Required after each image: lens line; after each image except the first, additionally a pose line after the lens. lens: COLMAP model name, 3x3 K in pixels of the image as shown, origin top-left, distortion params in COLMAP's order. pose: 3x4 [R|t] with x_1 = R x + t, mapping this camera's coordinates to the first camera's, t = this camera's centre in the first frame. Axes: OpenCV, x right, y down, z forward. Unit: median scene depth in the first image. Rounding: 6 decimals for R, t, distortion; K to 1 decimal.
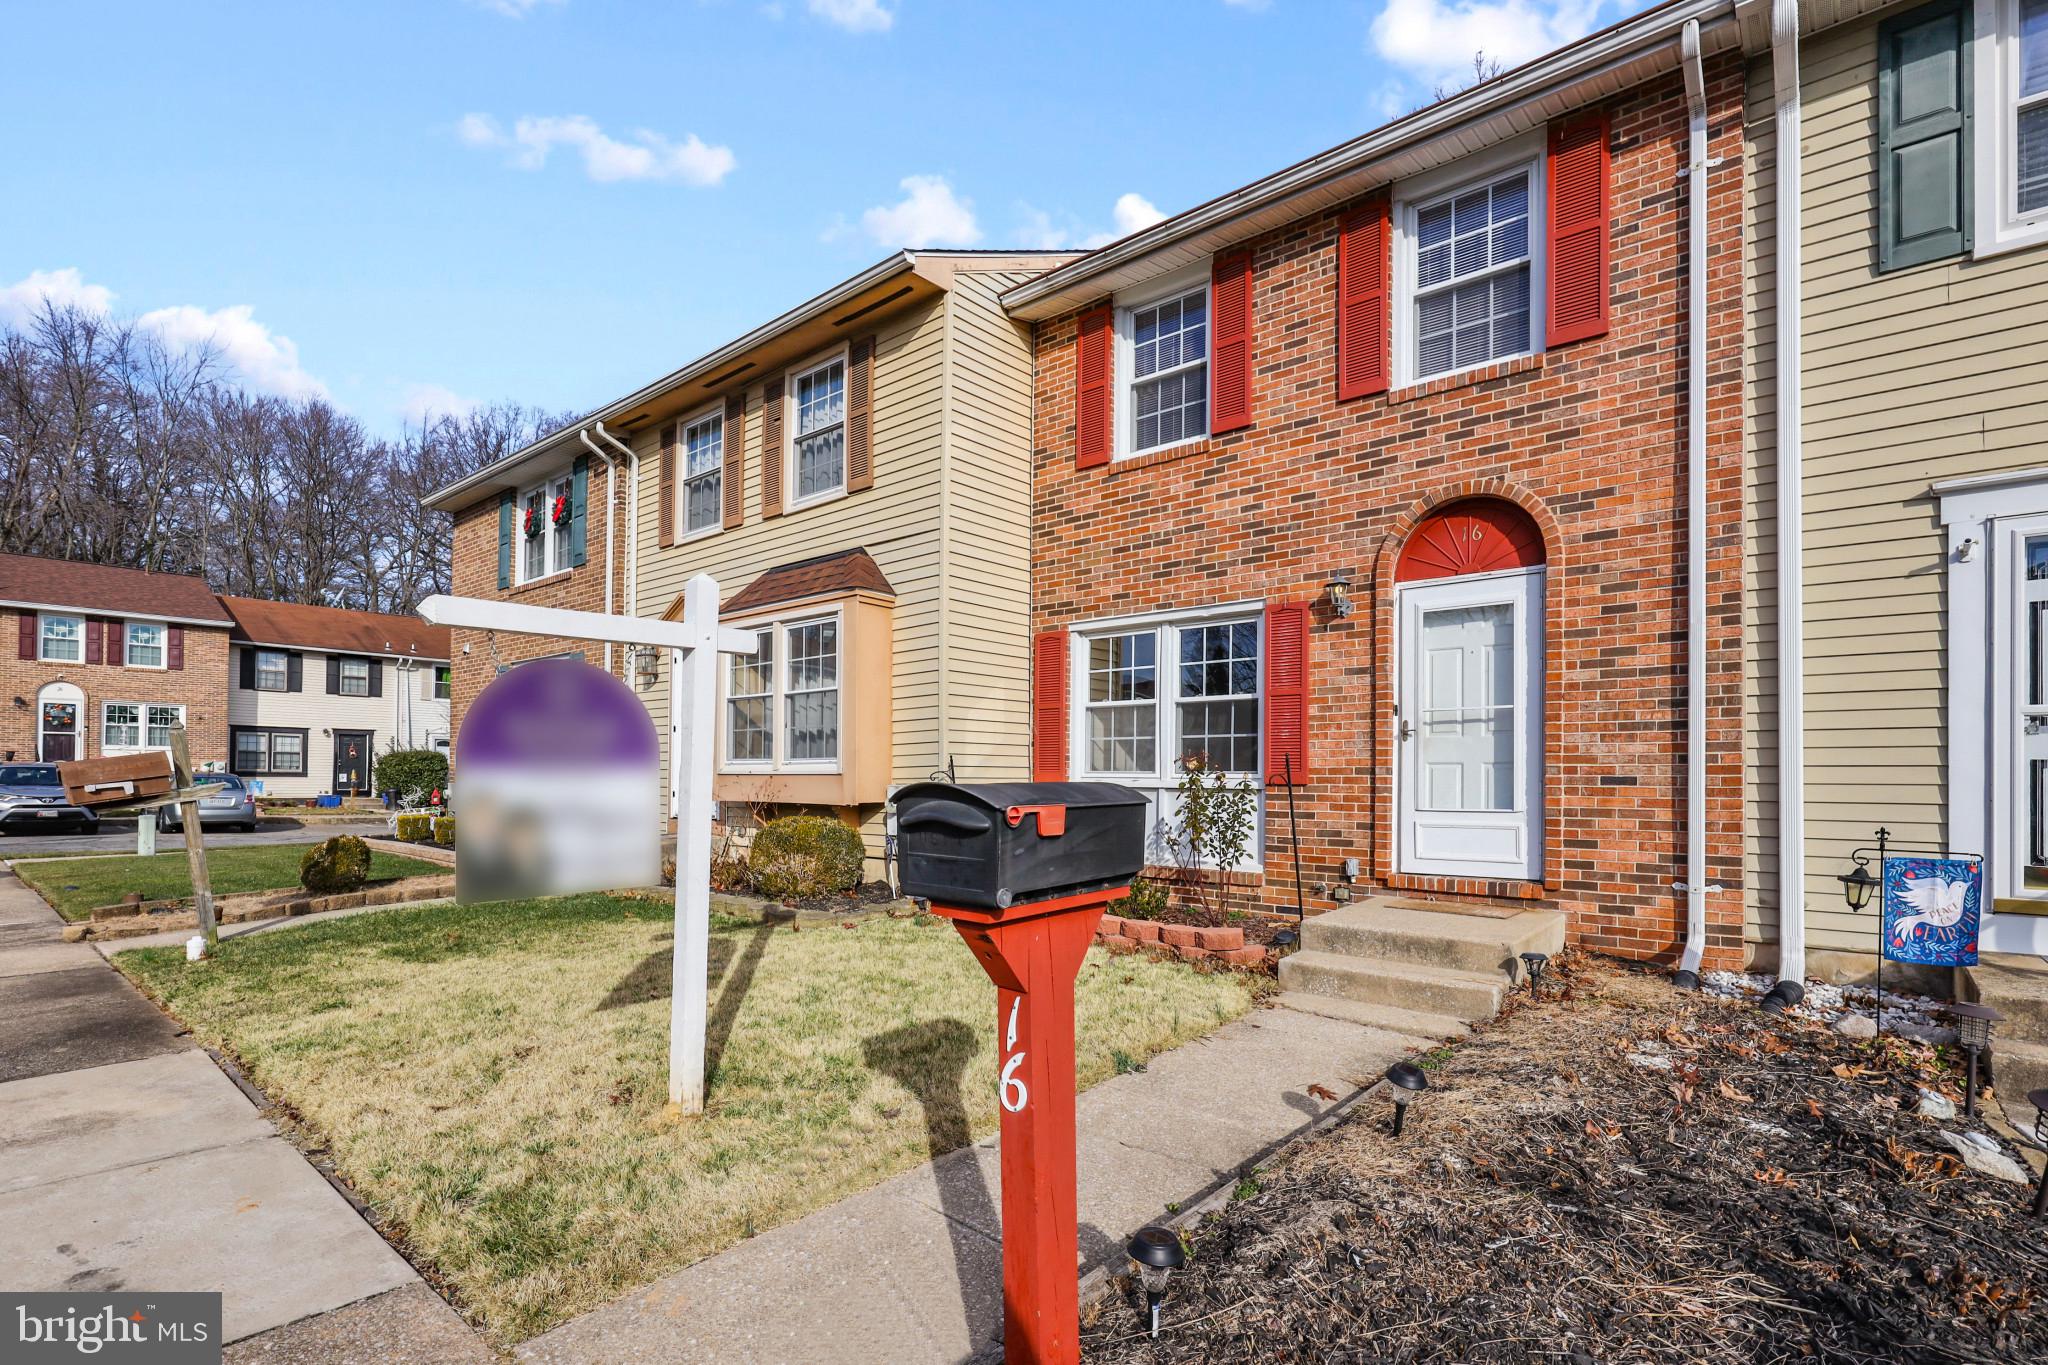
lens RADIAL K [[962.7, 0, 1024.4], [0, 962.7, 769.8], [0, 0, 1]] dist [-0.001185, -0.000622]
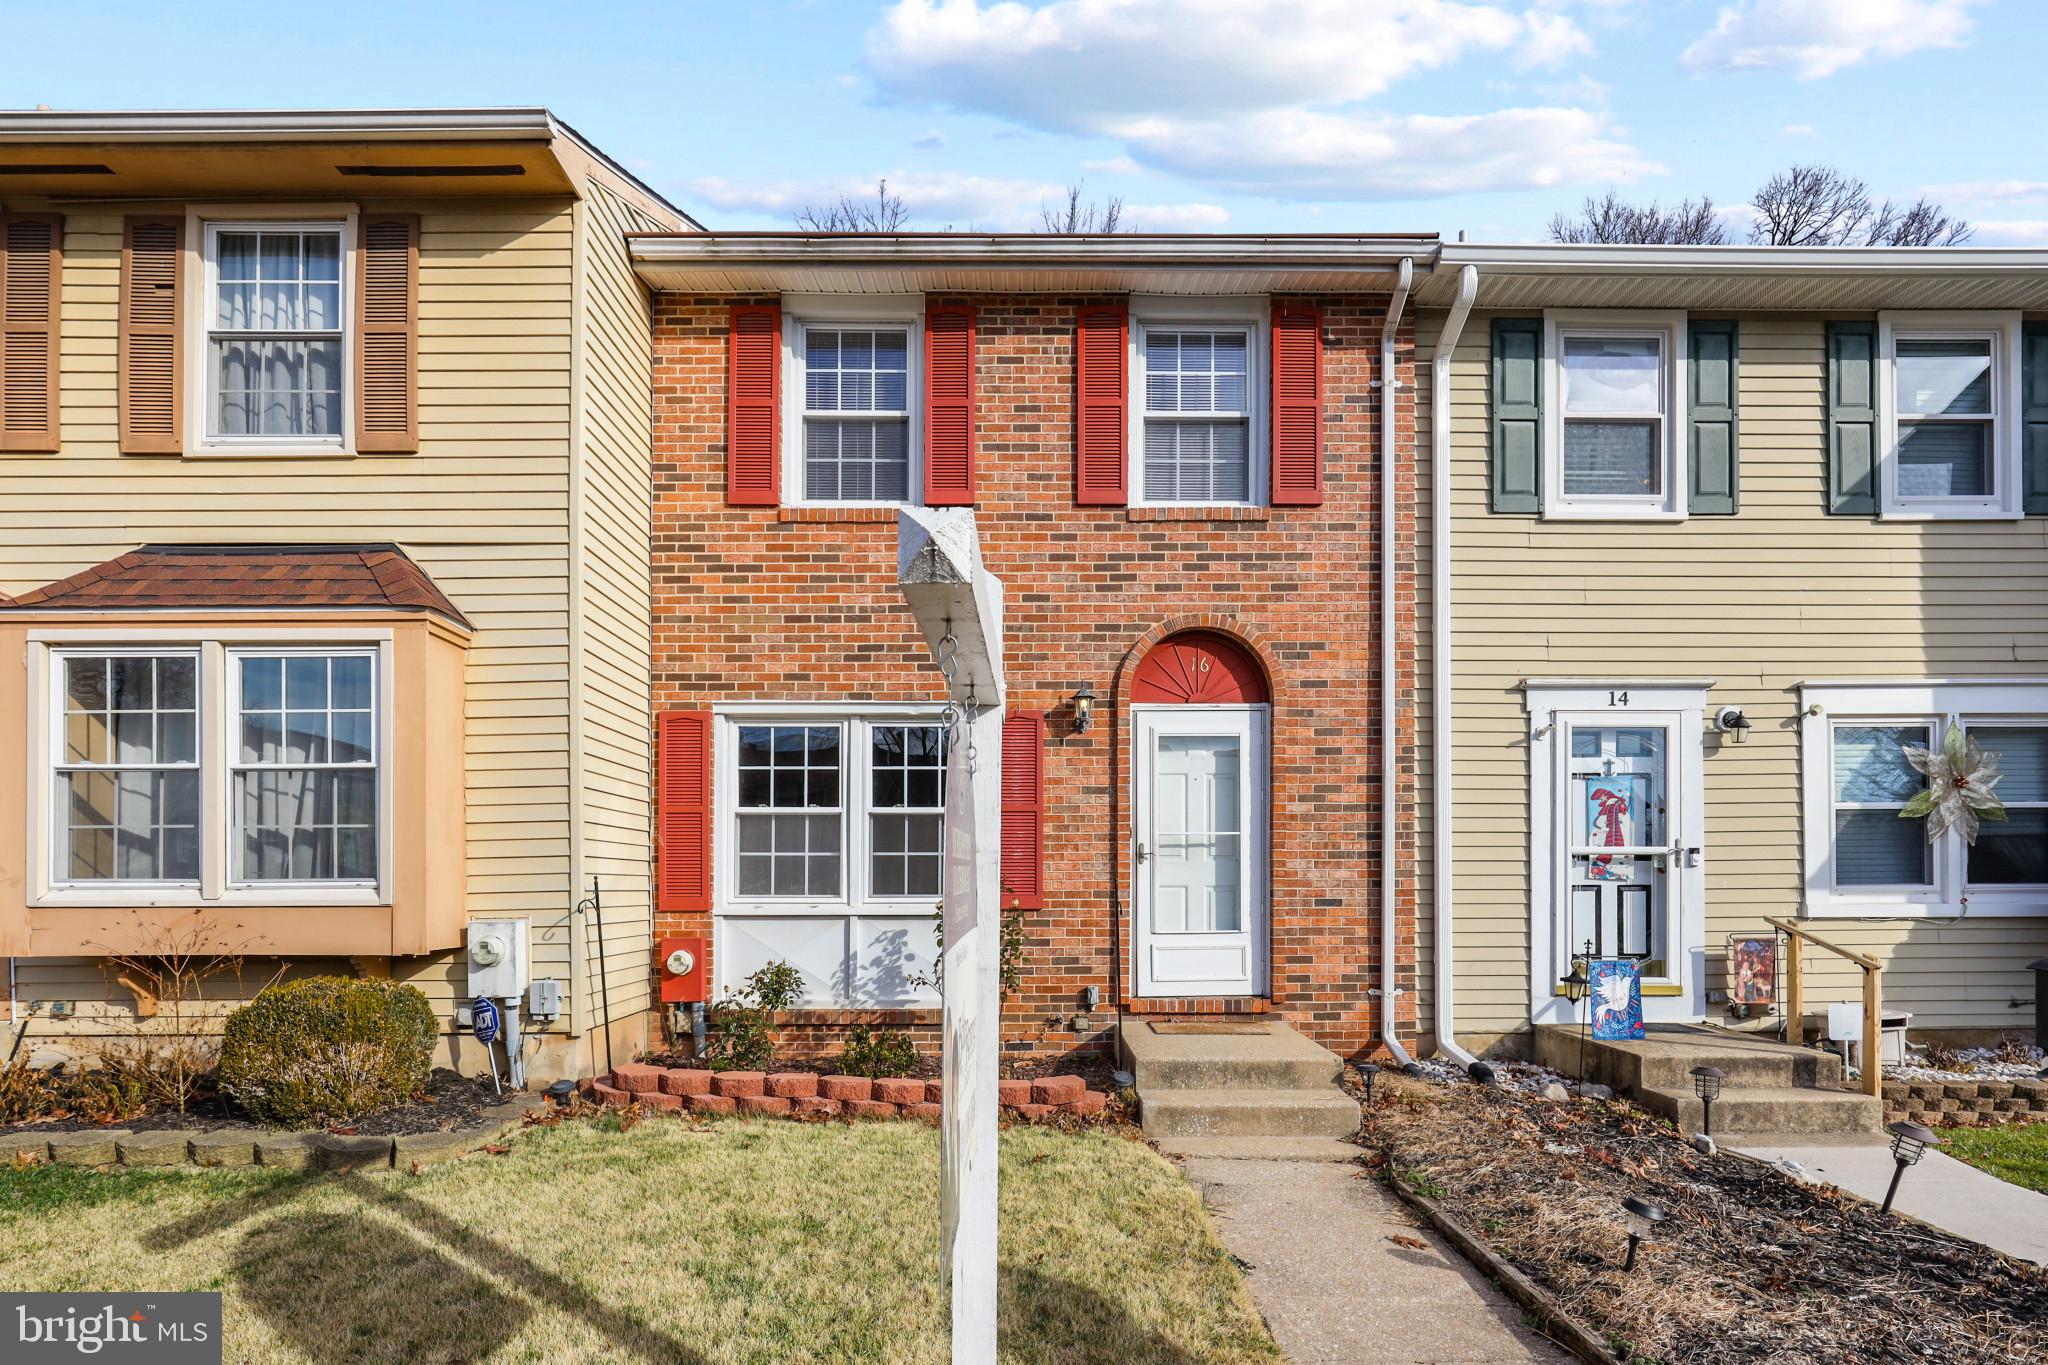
lens RADIAL K [[1003.8, 0, 1027.4], [0, 1003.8, 885.7], [0, 0, 1]] dist [-0.000636, -0.000581]
pose [[0.753606, -0.005409, 0.657304, -0.362944], [0.000719, 0.999972, 0.007405, -0.014854], [-0.657326, -0.005108, 0.753589, 0.288915]]
